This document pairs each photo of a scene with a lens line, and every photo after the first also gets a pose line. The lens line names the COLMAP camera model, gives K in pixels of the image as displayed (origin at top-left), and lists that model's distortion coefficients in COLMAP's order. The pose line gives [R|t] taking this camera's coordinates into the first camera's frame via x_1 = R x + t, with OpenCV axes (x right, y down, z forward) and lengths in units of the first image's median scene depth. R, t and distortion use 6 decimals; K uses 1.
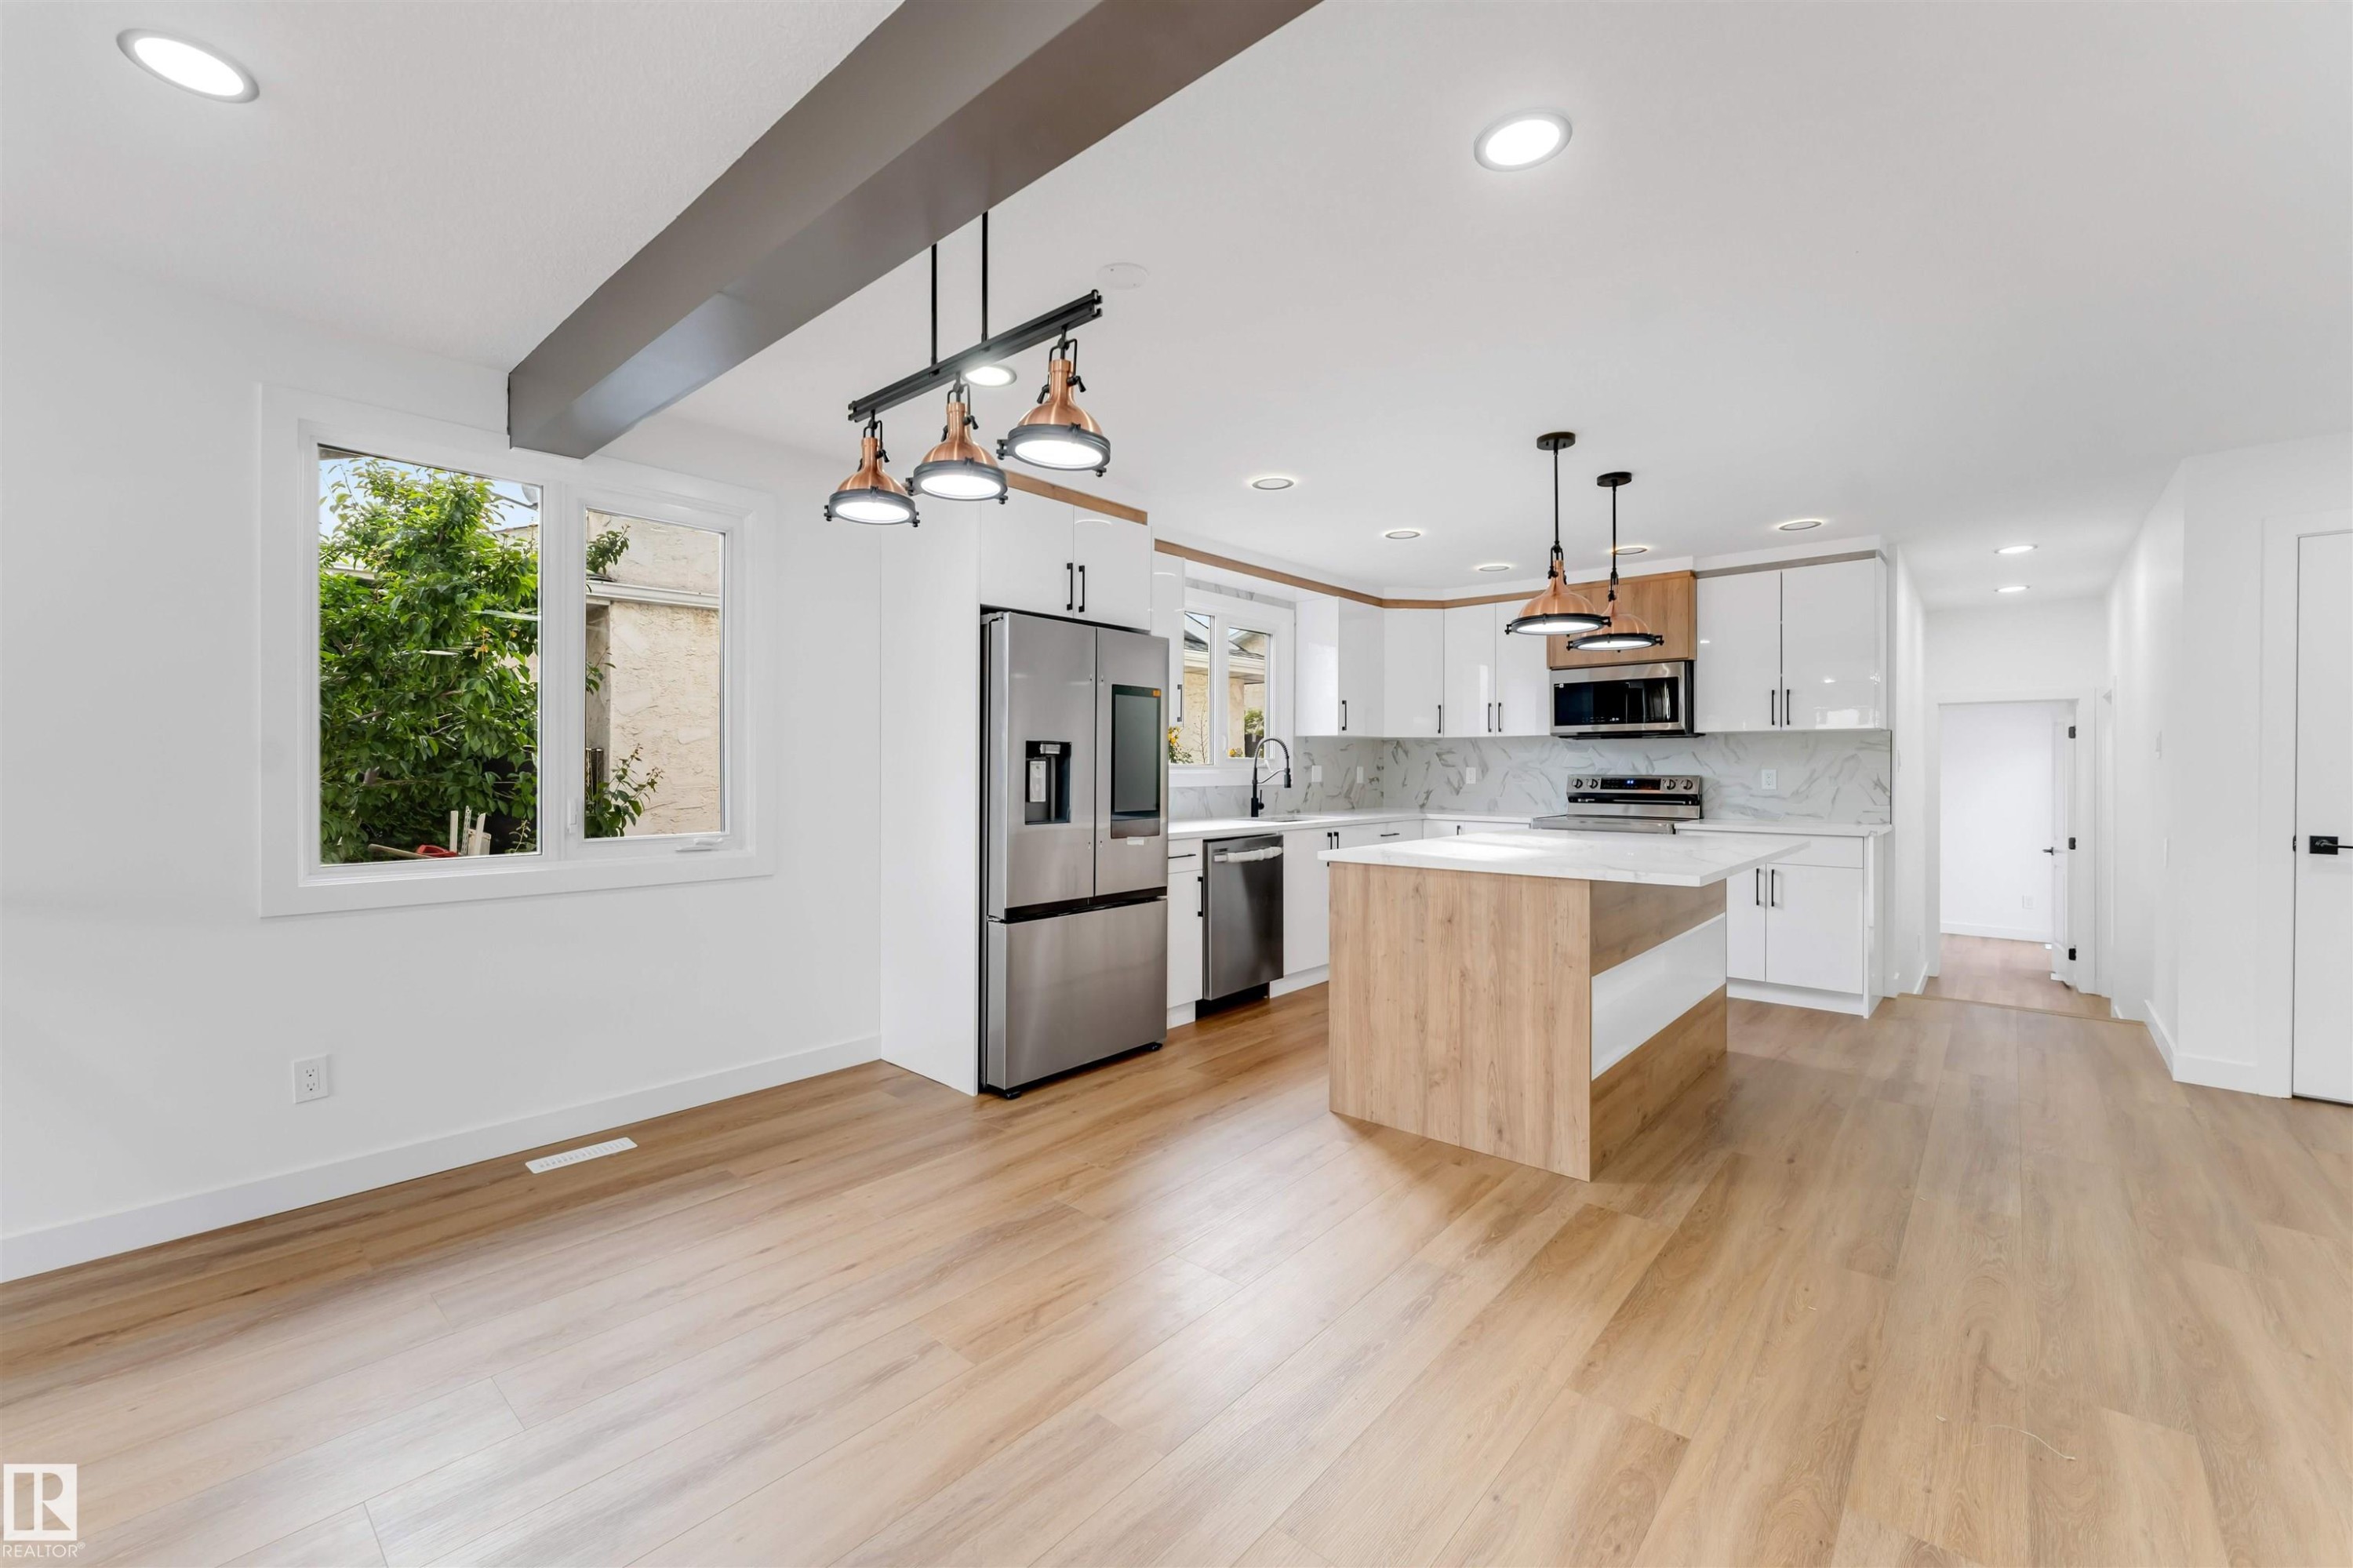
lens RADIAL K [[968.9, 0, 1148.8], [0, 968.9, 766.9], [0, 0, 1]] dist [-0.005499, 0.001568]
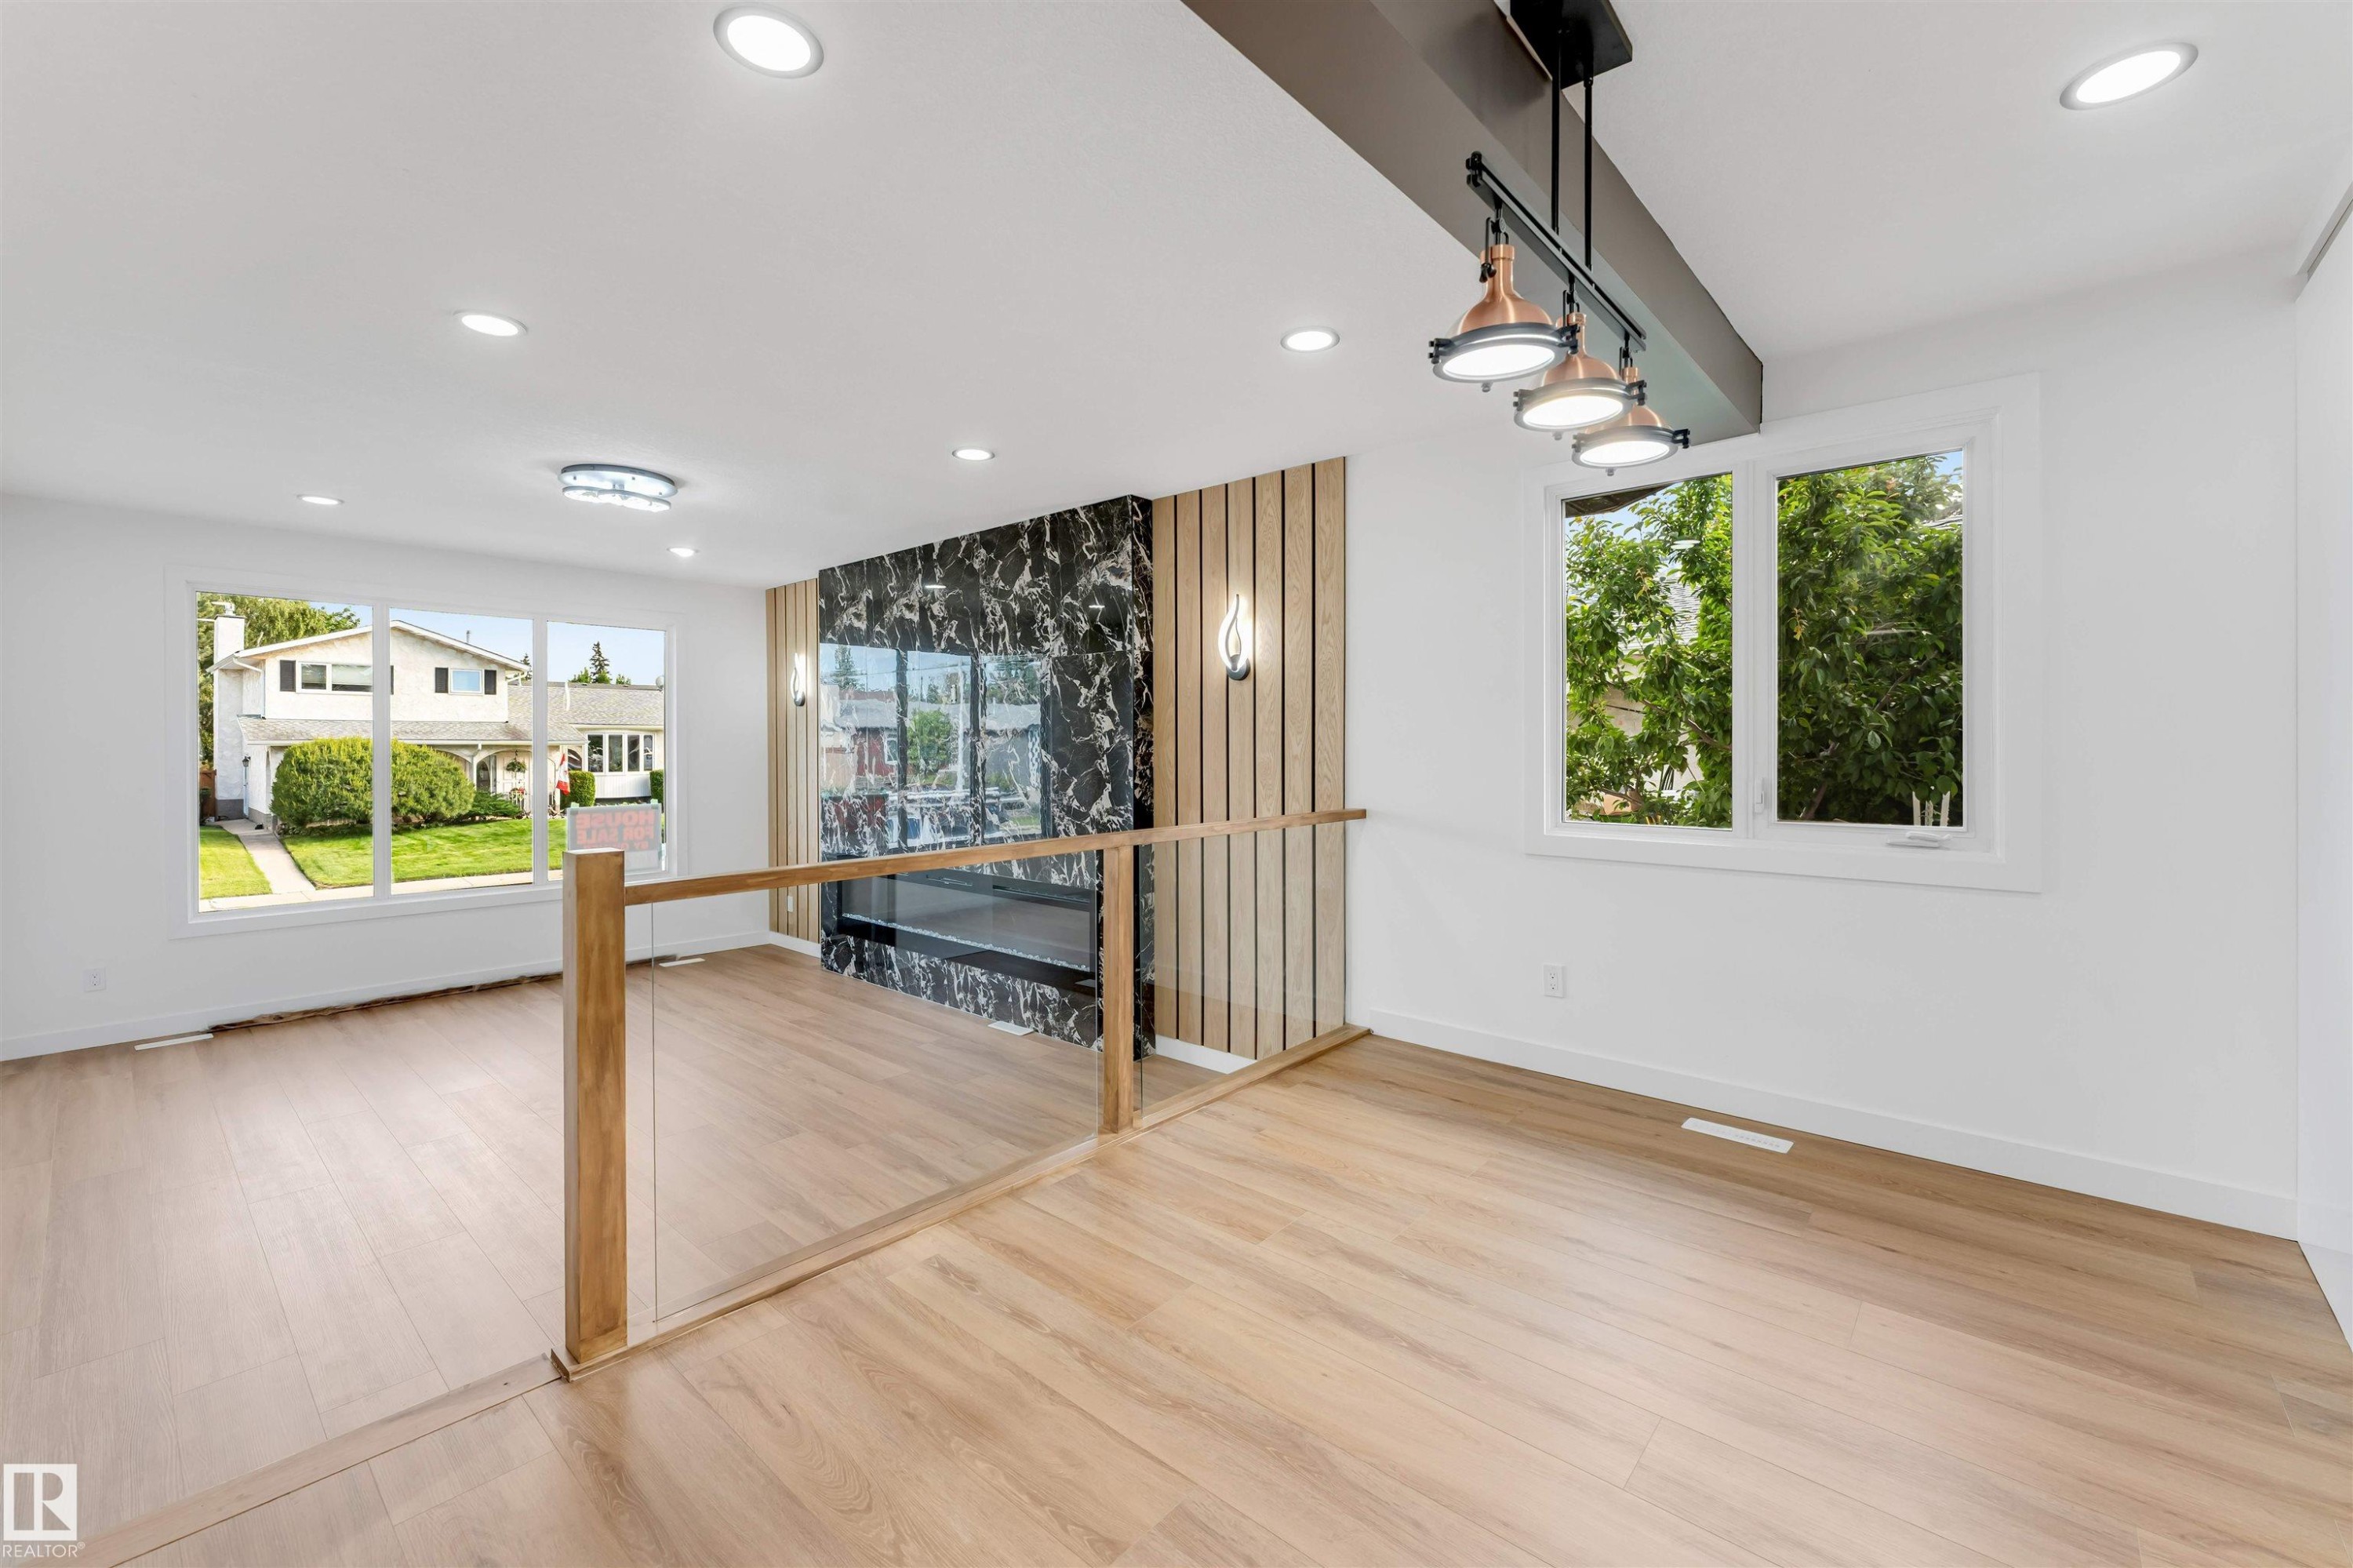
lens RADIAL K [[997.5, 0, 1177.9], [0, 997.5, 740.0], [0, 0, 1]] dist [-0.003415, -0.000716]
pose [[-0.009291, -0.005109, -0.999944, 0.378316], [0.001685, 0.999985, -0.005125, -0.001395], [0.999955, -0.001733, -0.009282, 0.366752]]
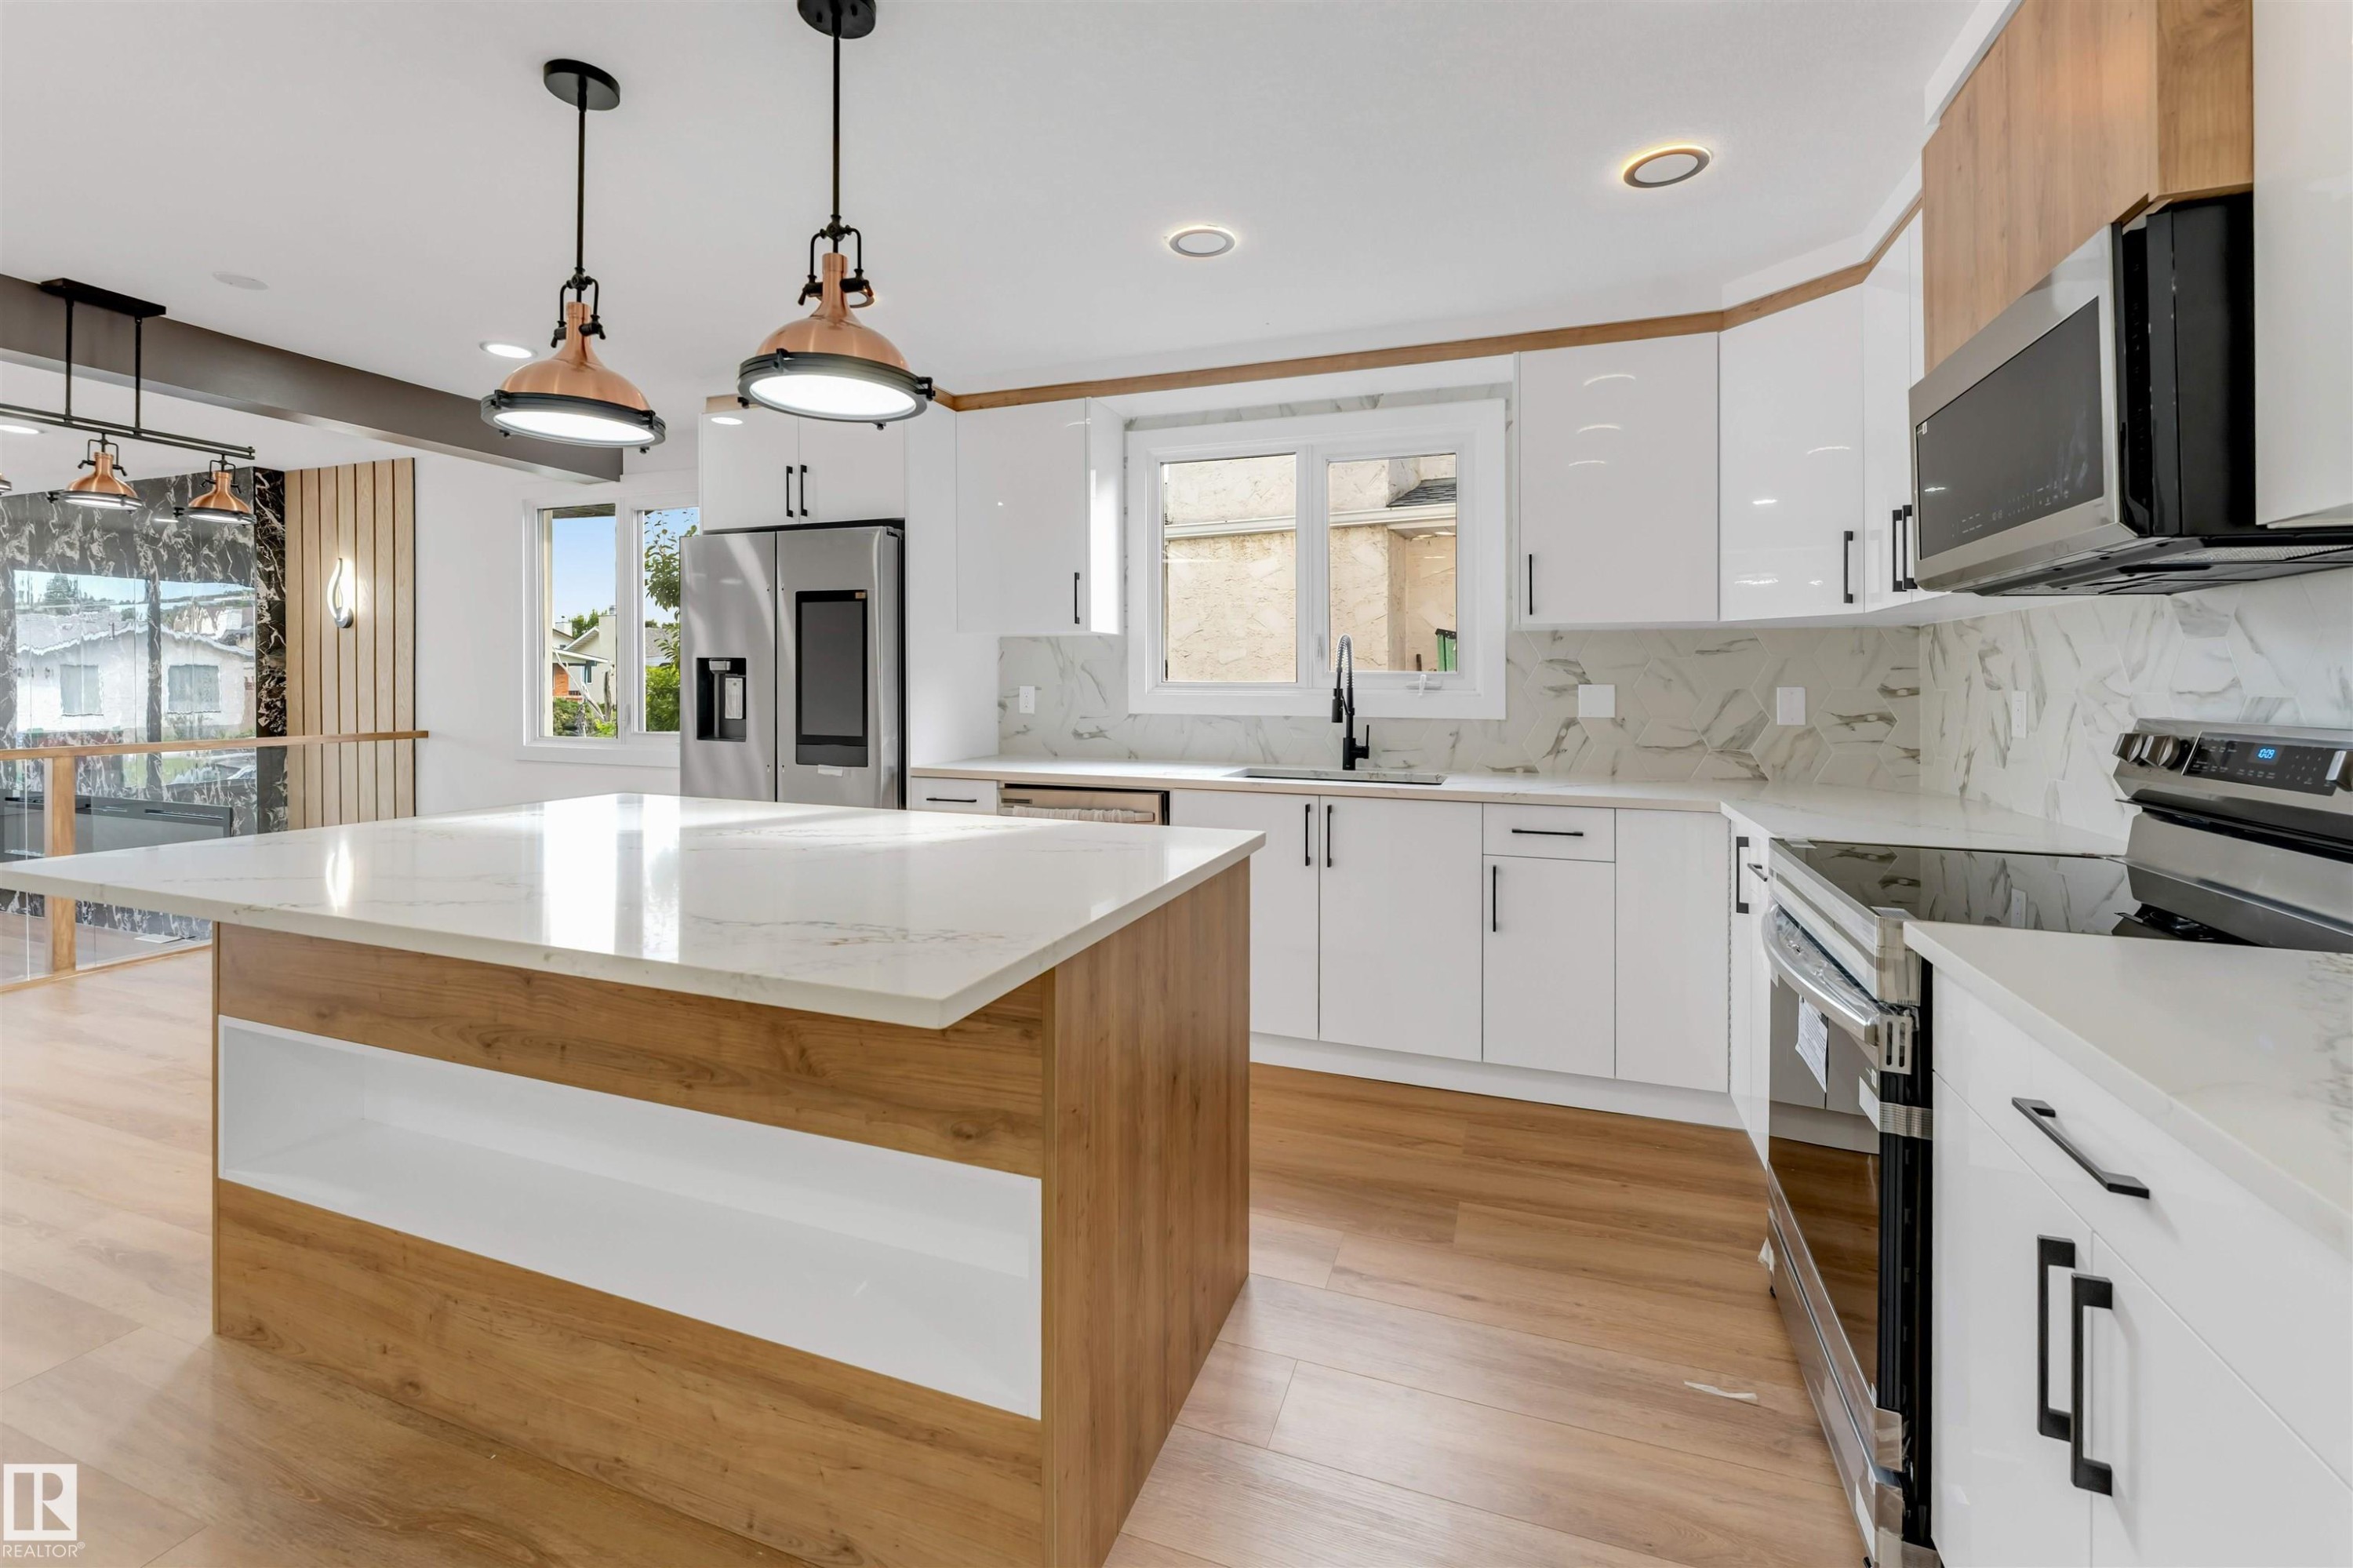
lens RADIAL K [[997.5, 0, 1162.1], [0, 997.5, 682.5], [0, 0, 1]] dist [-0.003415, -0.000716]
pose [[0.366005, -0.000519, -0.930613, 1.000213], [-0.004327, 0.999988, -0.002259, -0.000857], [0.930603, 0.004853, 0.365999, 1.035608]]
